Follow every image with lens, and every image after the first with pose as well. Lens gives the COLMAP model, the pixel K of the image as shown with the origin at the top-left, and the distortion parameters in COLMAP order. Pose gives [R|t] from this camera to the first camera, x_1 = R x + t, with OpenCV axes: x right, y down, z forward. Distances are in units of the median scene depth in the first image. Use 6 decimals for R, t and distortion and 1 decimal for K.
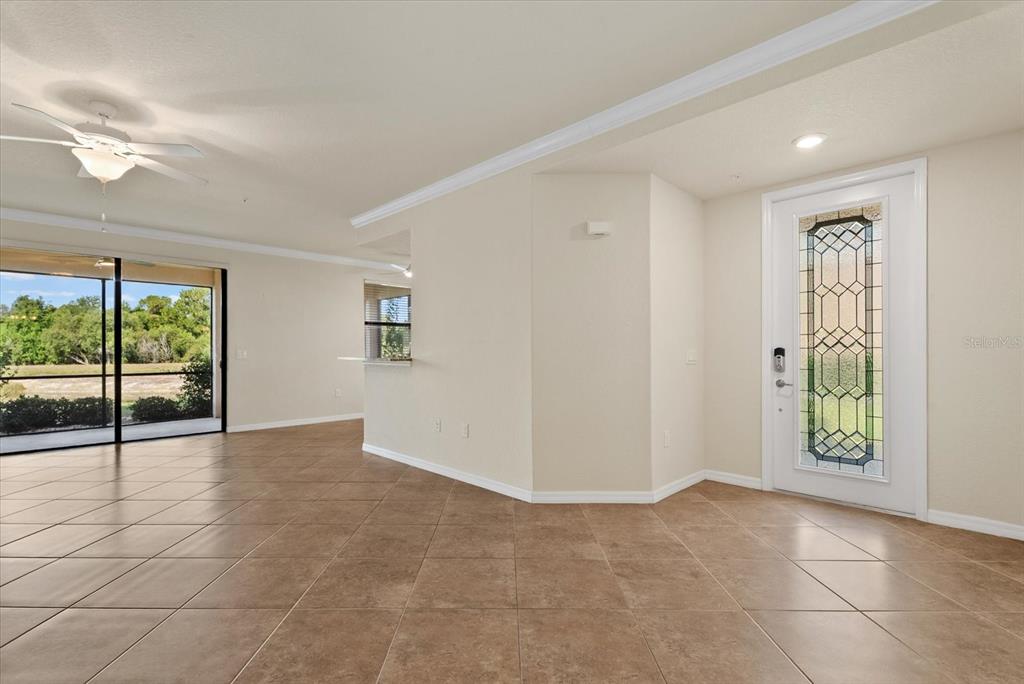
lens RADIAL K [[471.0, 0, 506.7], [0, 471.0, 347.3], [0, 0, 1]] dist [-0.001650, 0.000175]
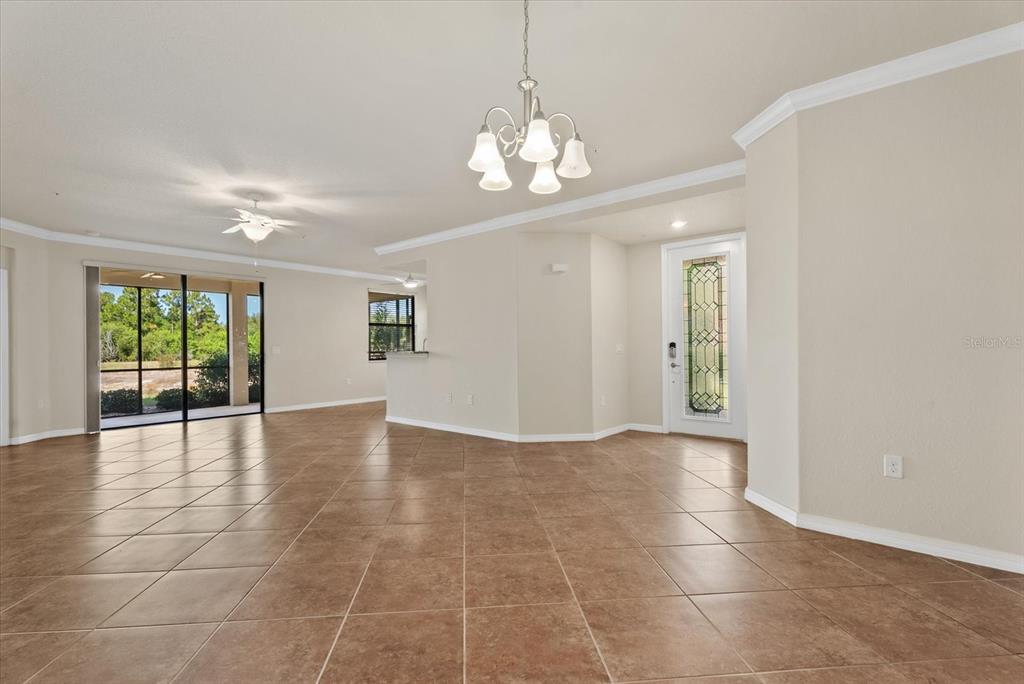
lens RADIAL K [[471.0, 0, 516.2], [0, 471.0, 341.0], [0, 0, 1]] dist [-0.001650, 0.000175]
pose [[0.993982, -0.006481, 0.109355, -0.109402], [0.006962, 0.999968, -0.004023, -0.001078], [-0.109326, 0.004760, 0.993995, -0.494384]]
